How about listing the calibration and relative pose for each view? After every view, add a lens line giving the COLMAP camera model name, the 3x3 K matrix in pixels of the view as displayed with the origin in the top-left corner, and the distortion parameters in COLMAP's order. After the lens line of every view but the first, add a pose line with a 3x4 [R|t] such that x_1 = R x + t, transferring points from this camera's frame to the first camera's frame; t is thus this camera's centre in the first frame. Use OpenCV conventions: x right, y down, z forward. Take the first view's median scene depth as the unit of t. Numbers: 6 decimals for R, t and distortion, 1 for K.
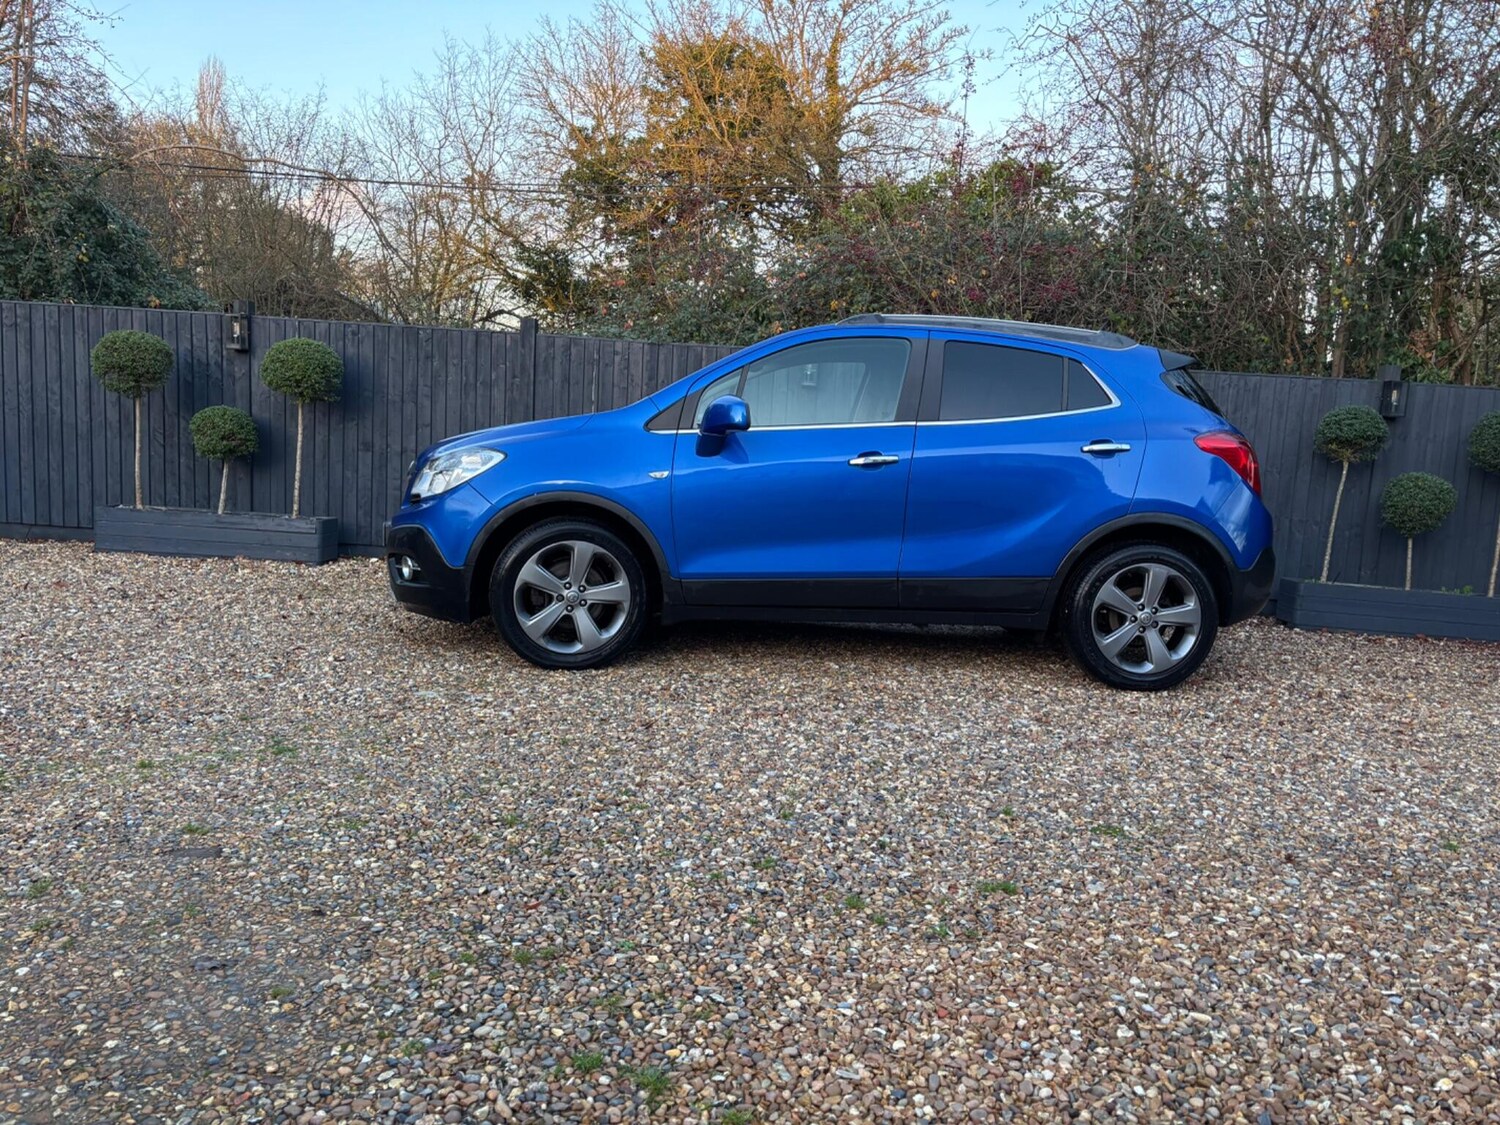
lens RADIAL K [[1136.6, 0, 761.2], [0, 1136.6, 560.4], [0, 0, 1]] dist [0.042281, -0.036897]
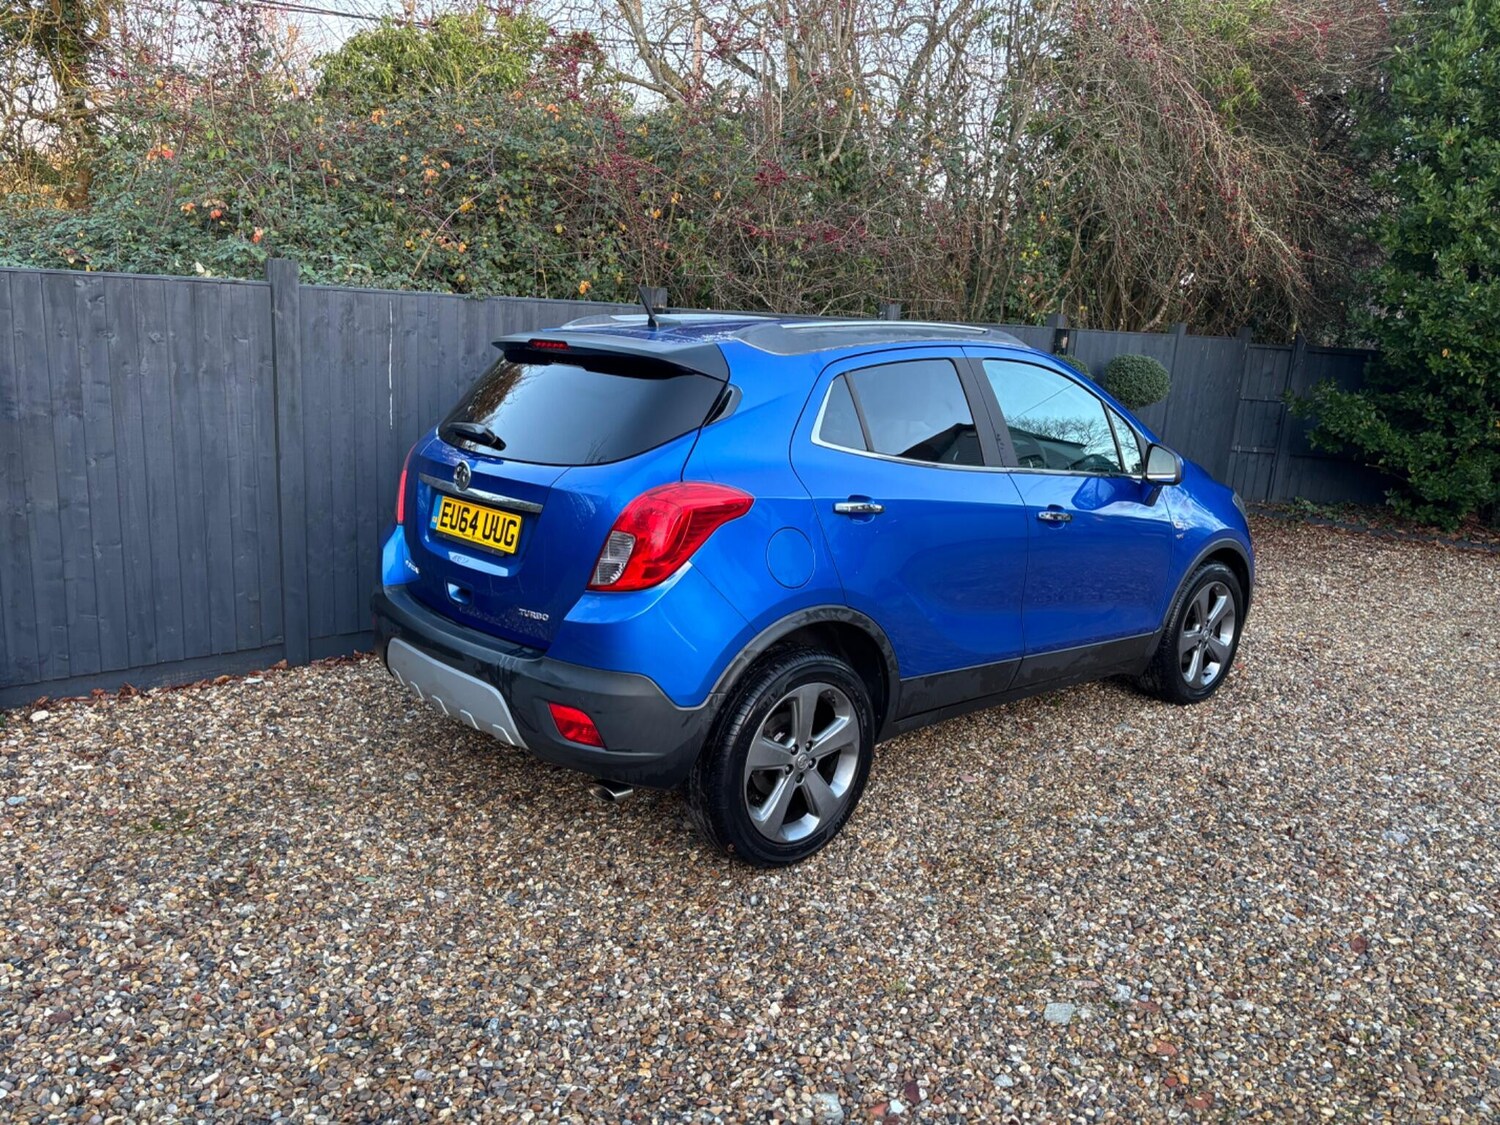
lens RADIAL K [[1136.6, 0, 762.4], [0, 1136.6, 556.9], [0, 0, 1]] dist [0.042281, -0.036897]
pose [[0.704429, -0.169098, 0.689337, -0.483465], [0.063178, 0.982289, 0.176399, -0.155072], [-0.706957, -0.080710, 0.702636, 0.406575]]
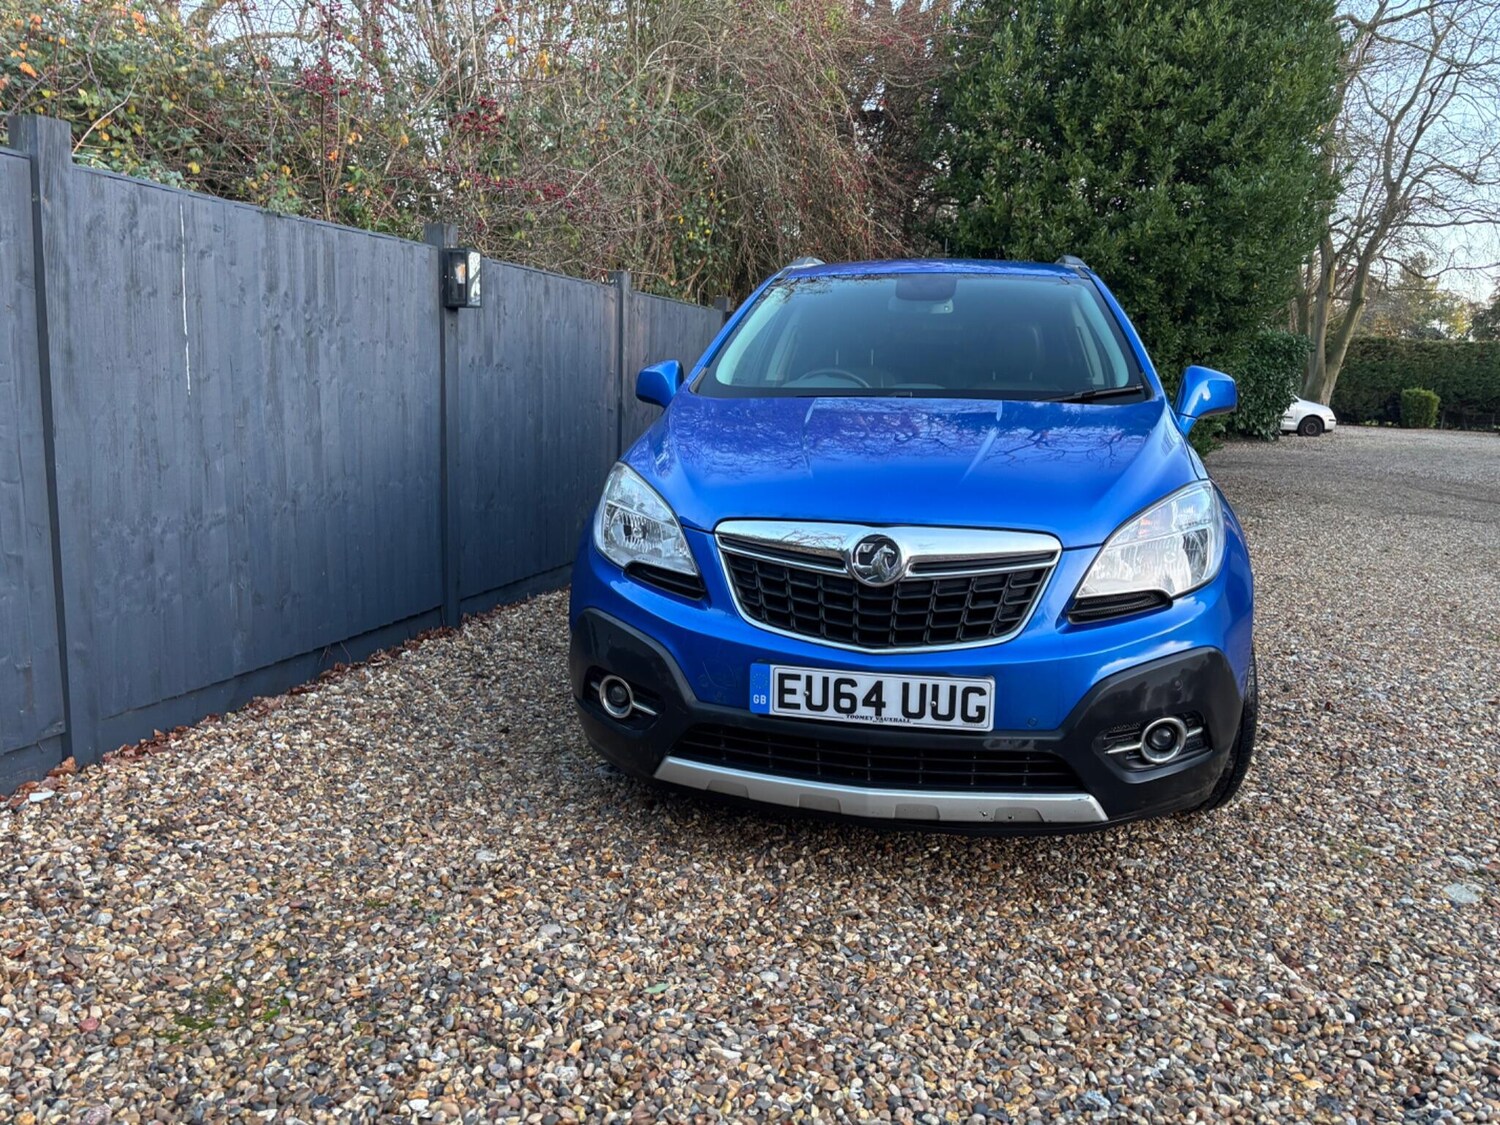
lens RADIAL K [[1136.6, 0, 759.8], [0, 1136.6, 559.1], [0, 0, 1]] dist [0.042281, -0.036897]
pose [[0.252946, -0.199872, 0.946609, -0.552331], [0.094593, 0.978849, 0.181403, -0.120921], [-0.962845, 0.043657, 0.266503, 0.704512]]
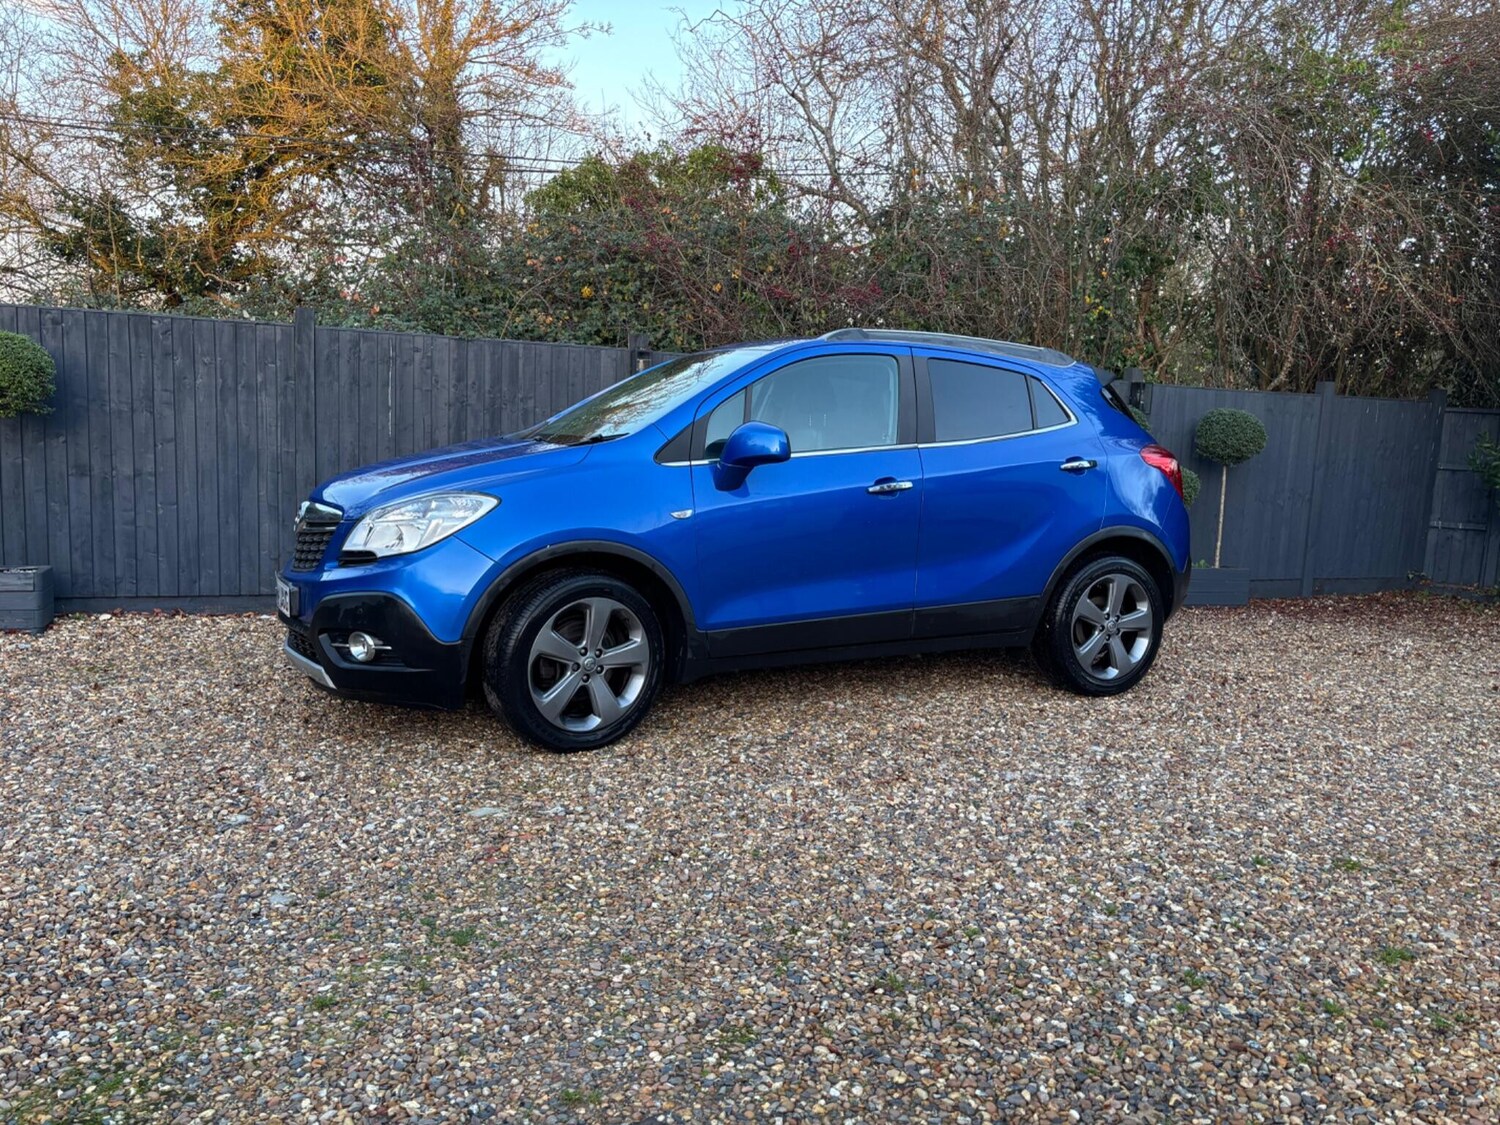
lens RADIAL K [[1136.6, 0, 764.9], [0, 1136.6, 559.3], [0, 0, 1]] dist [0.042281, -0.036897]
pose [[0.915315, -0.065900, 0.397310, -0.248761], [0.055394, 0.997746, 0.037876, -0.046373], [-0.398910, -0.012660, 0.916903, 0.116312]]
